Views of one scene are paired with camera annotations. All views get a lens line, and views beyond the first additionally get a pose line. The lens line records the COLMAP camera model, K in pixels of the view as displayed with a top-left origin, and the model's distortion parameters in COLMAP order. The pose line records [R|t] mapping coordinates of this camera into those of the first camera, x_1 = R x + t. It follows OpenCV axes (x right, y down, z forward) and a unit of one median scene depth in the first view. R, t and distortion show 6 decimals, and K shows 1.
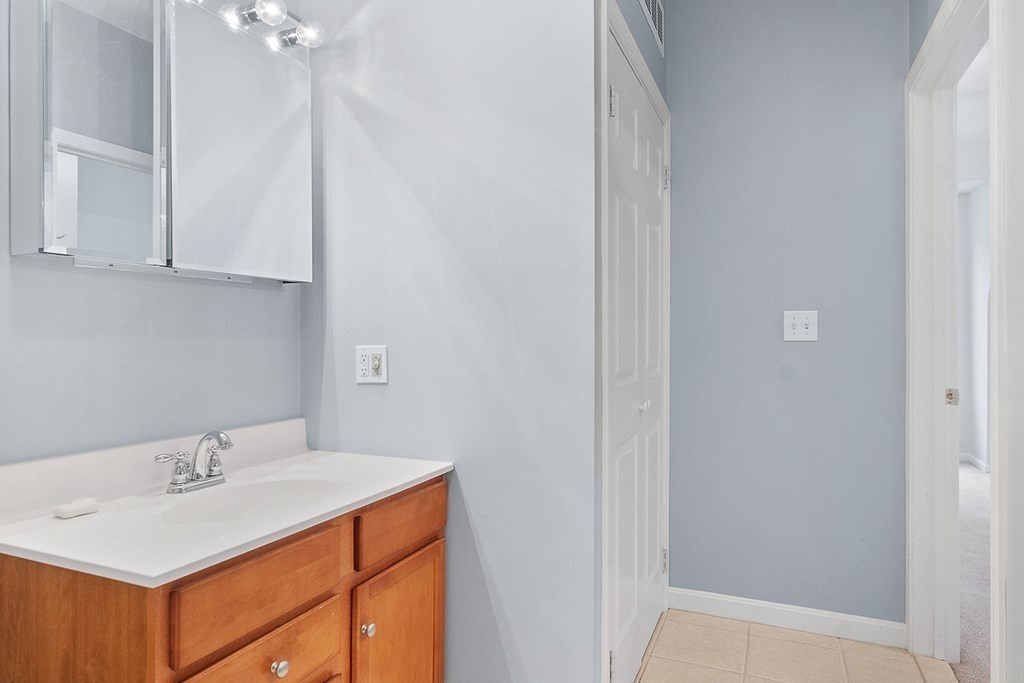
lens RADIAL K [[616.7, 0, 512.0], [0, 616.7, 341.5], [0, 0, 1]] dist [-0.002786, -0.002357]
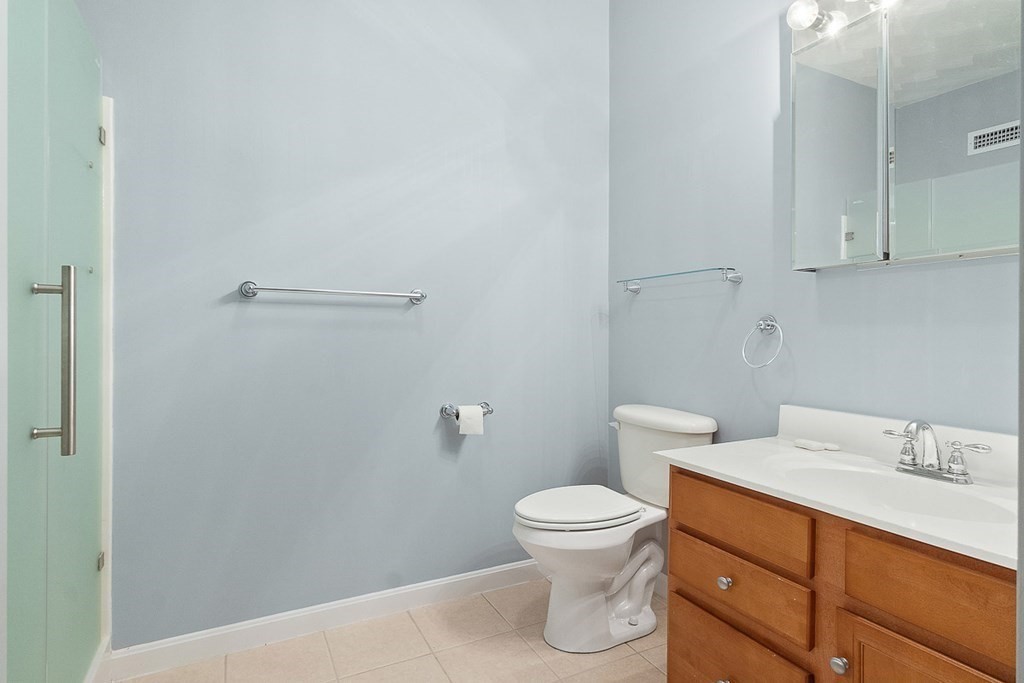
lens RADIAL K [[519.4, 0, 511.4], [0, 519.4, 345.8], [0, 0, 1]] dist [-0.006246, -0.000763]
pose [[-0.624603, 0.006209, -0.780918, 0.552134], [0.004814, 0.999980, 0.004100, 0.023766], [0.780928, -0.001199, -0.624620, 1.002005]]
